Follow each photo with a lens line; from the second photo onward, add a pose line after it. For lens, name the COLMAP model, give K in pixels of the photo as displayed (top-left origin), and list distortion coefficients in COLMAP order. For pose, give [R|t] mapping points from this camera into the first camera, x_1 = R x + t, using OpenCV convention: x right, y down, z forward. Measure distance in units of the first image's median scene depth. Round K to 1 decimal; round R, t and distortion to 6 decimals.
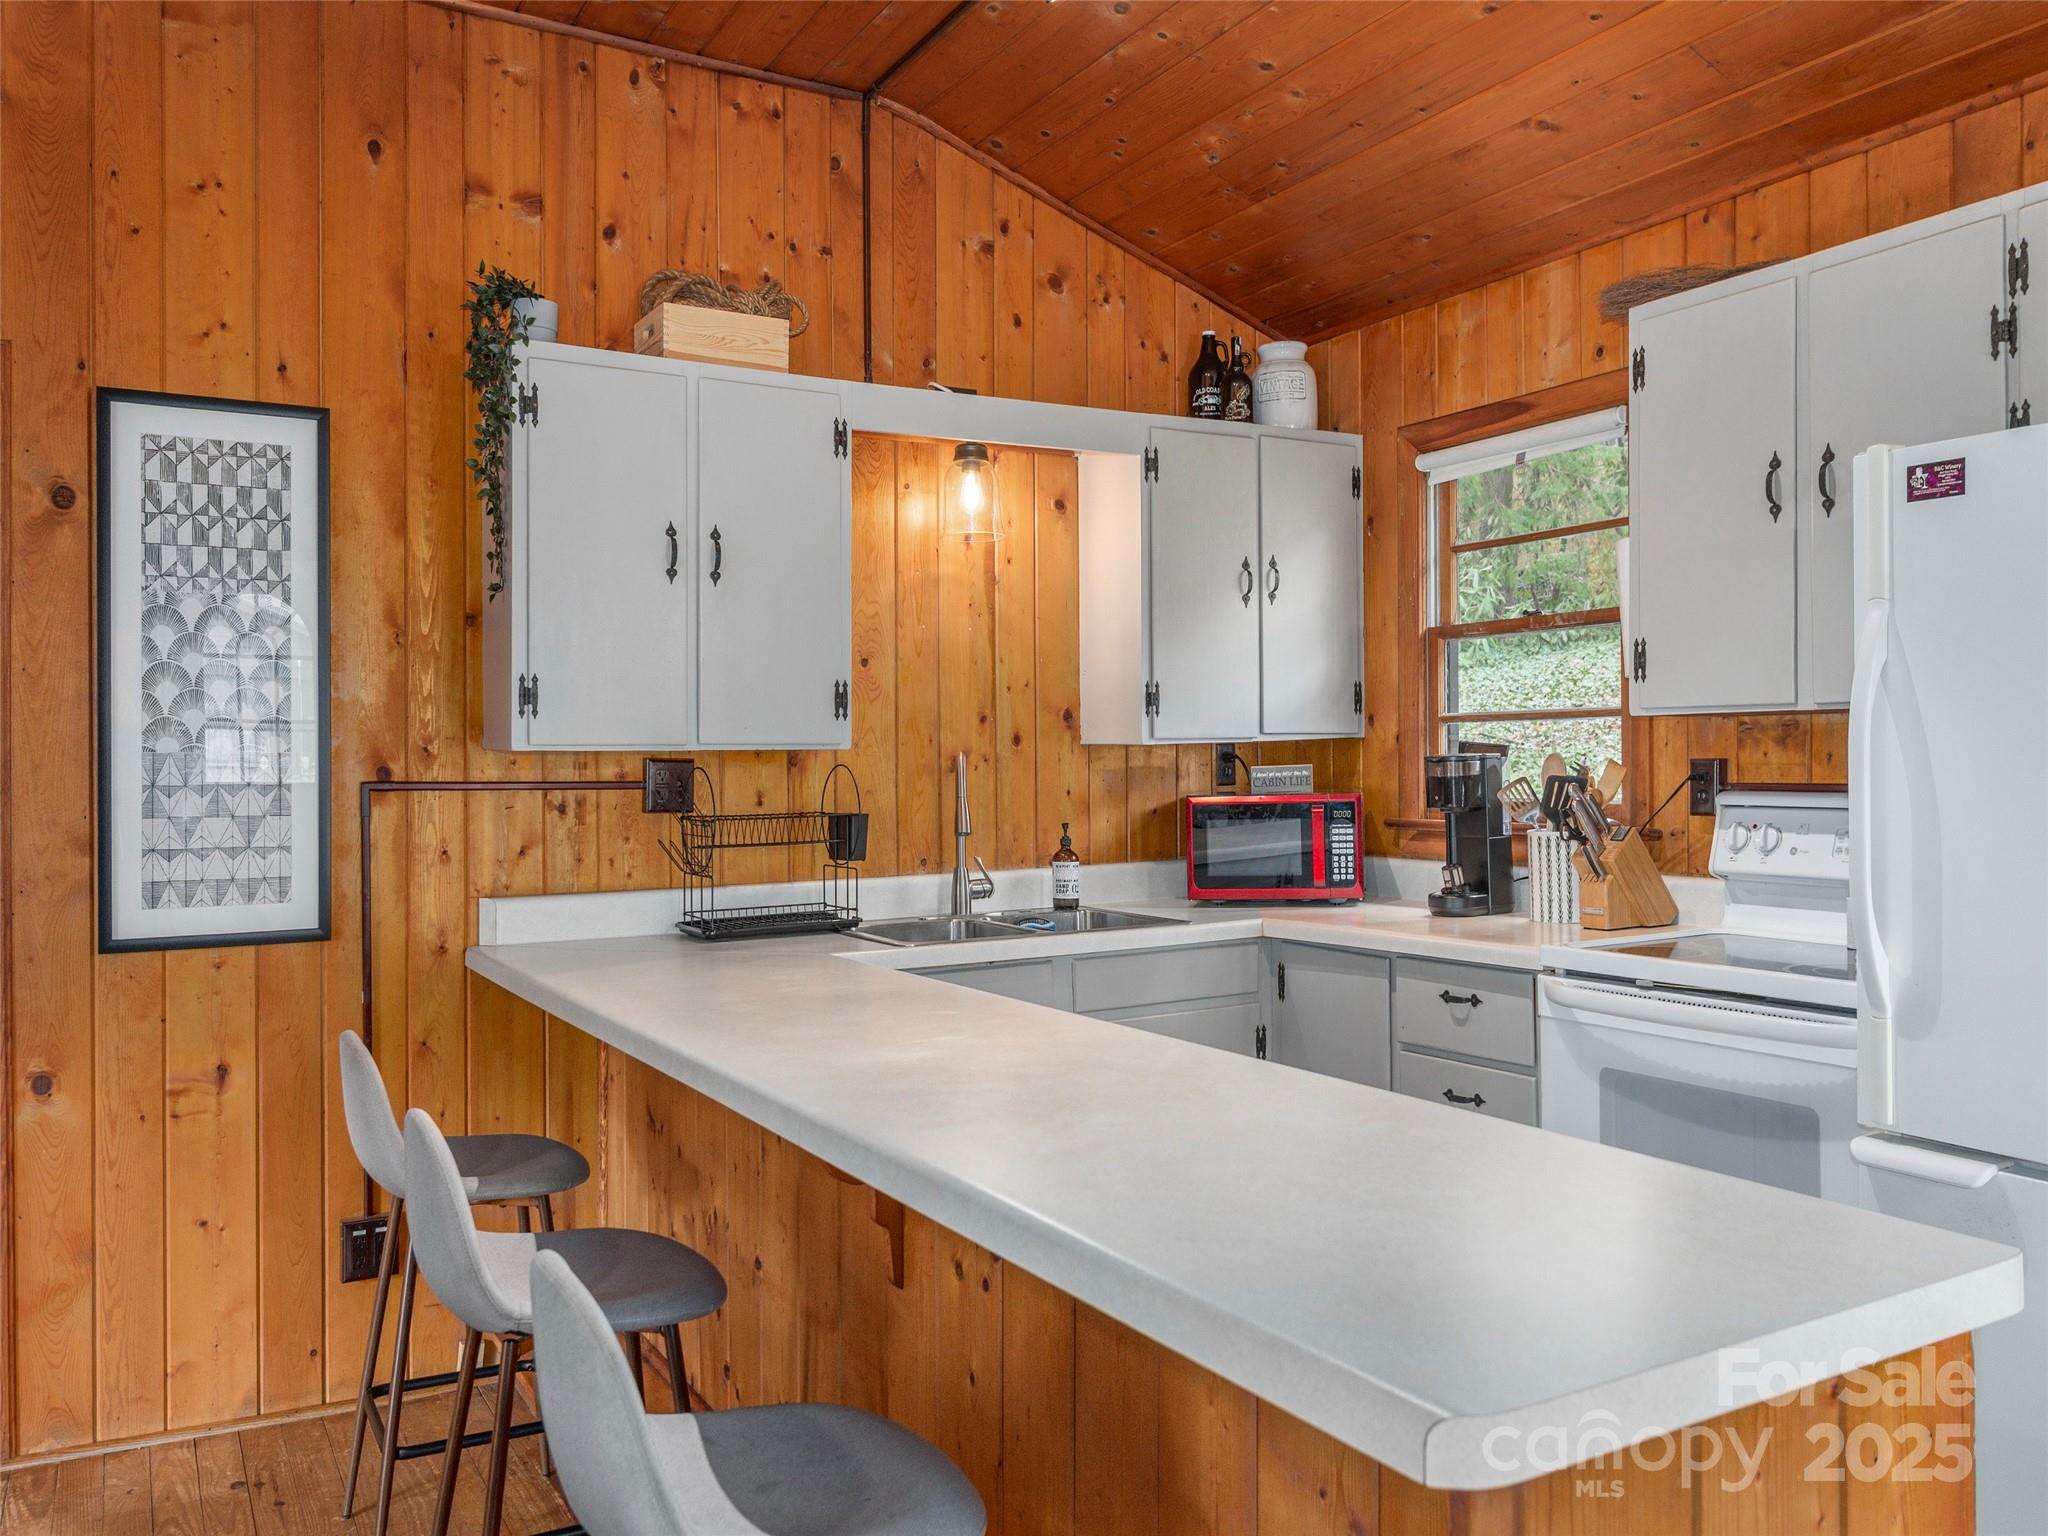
lens RADIAL K [[1549.9, 0, 1011.7], [0, 1549.9, 753.6], [0, 0, 1]] dist [0.009284, -0.010389]
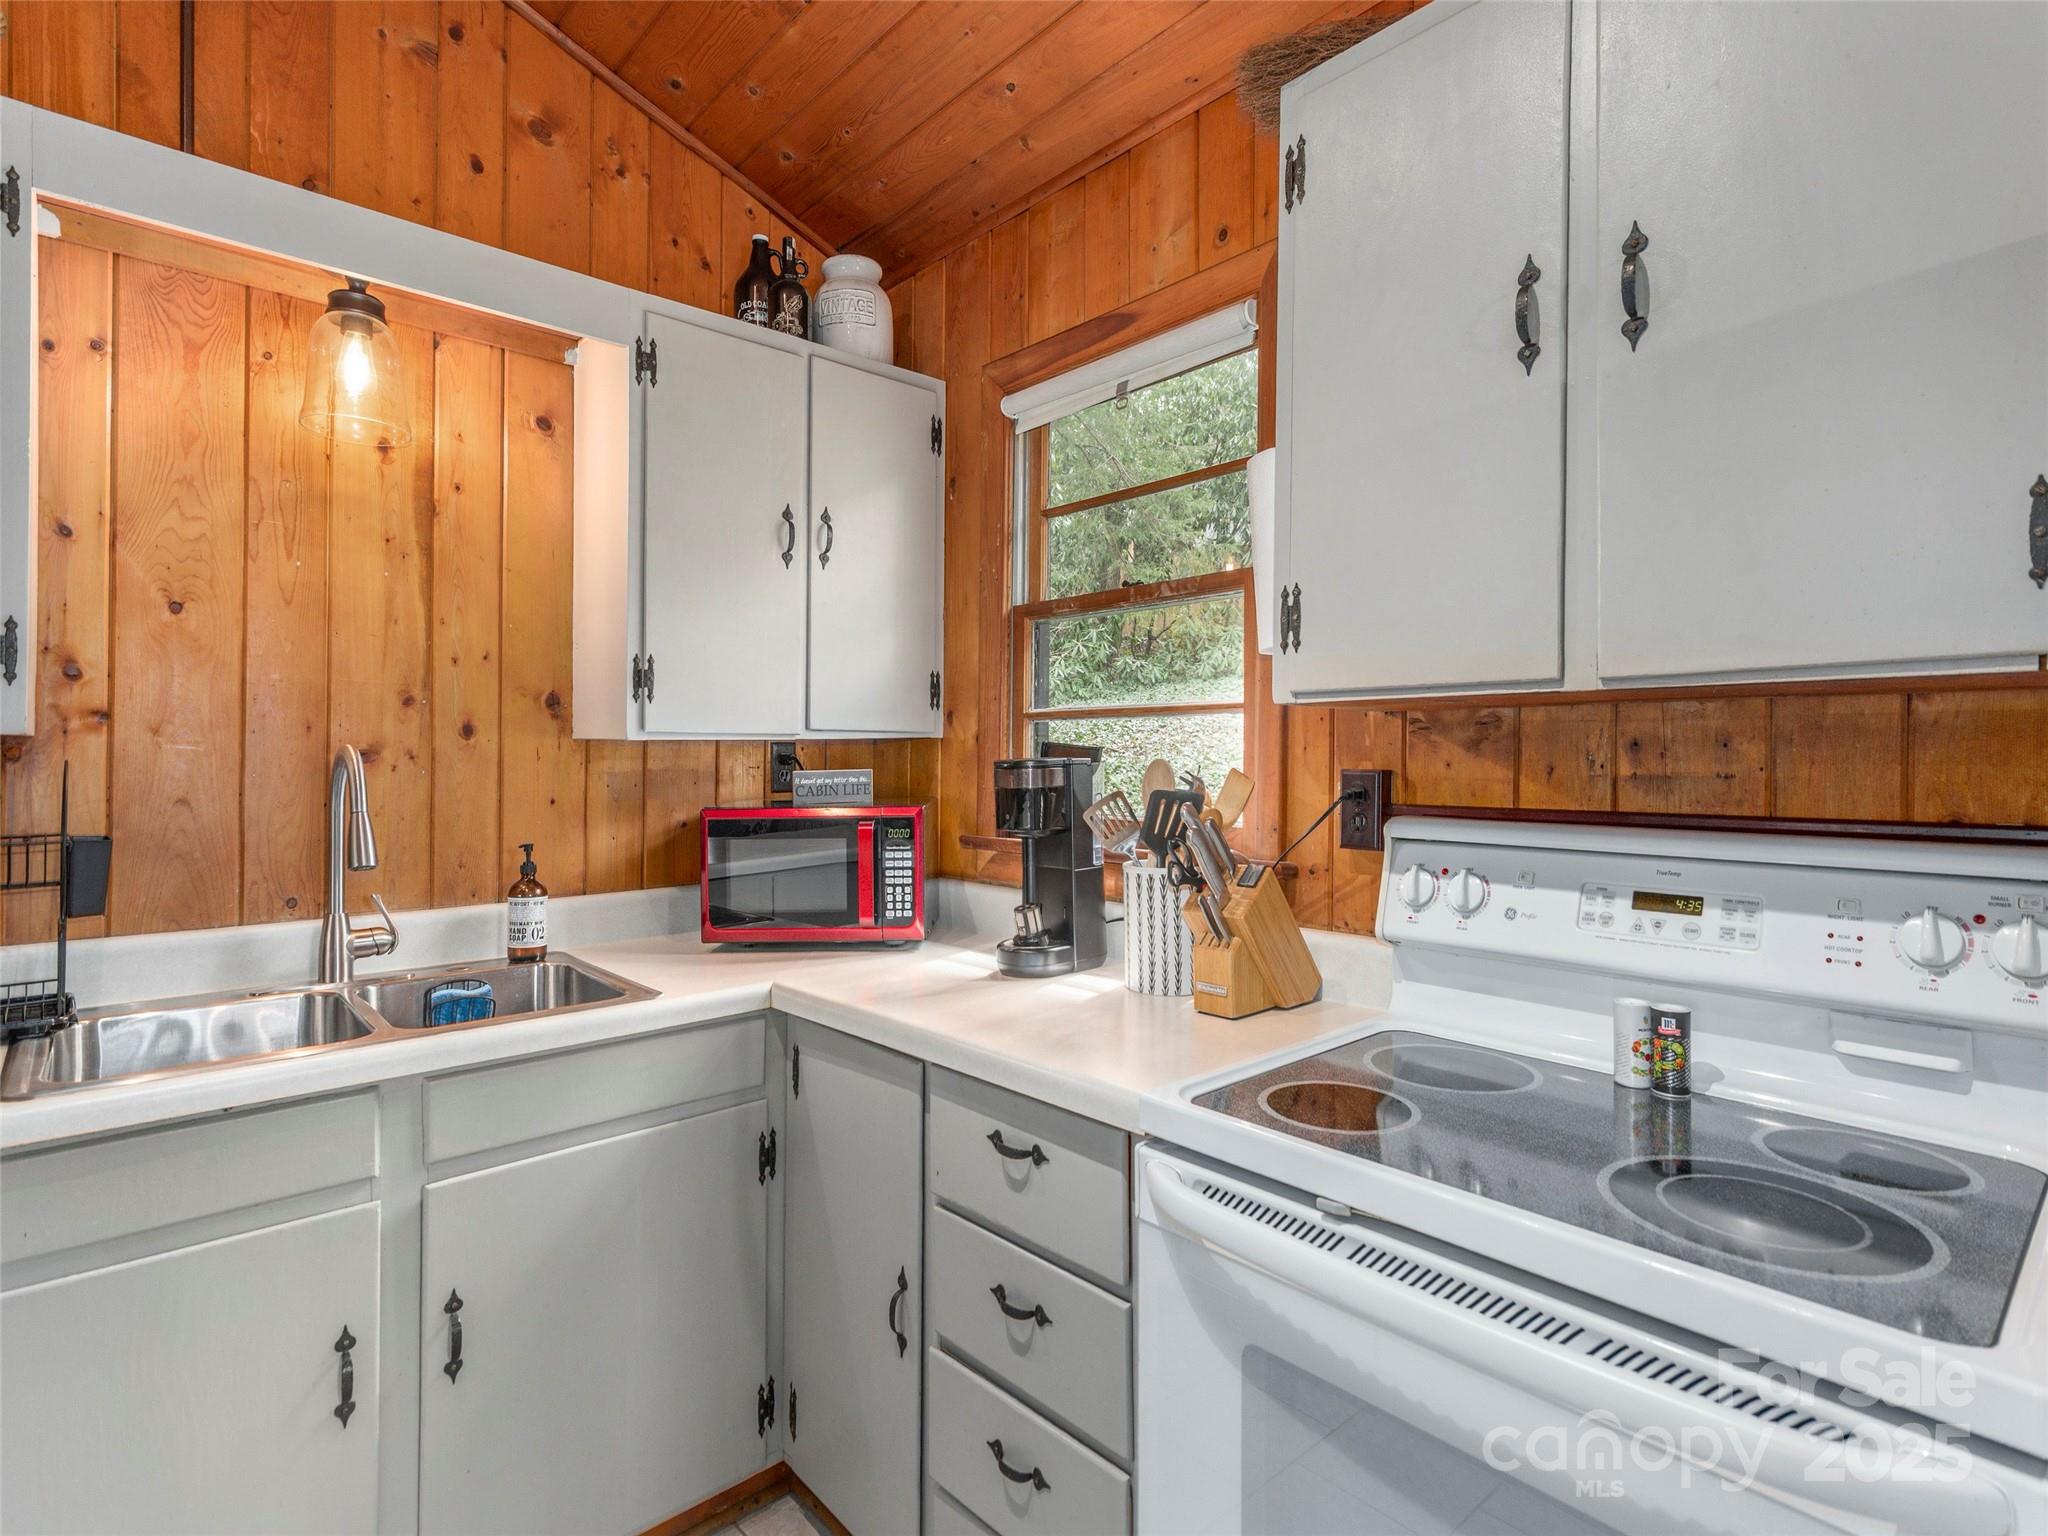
lens RADIAL K [[1009.2, 0, 1015.4], [0, 1009.2, 753.5], [0, 0, 1]] dist [0.009676, -0.001145]
pose [[0.977860, 0.016072, 0.208641, 0.176540], [-0.015291, 0.999869, -0.005354, 0.000764], [-0.208700, 0.002045, 0.977978, 0.527213]]
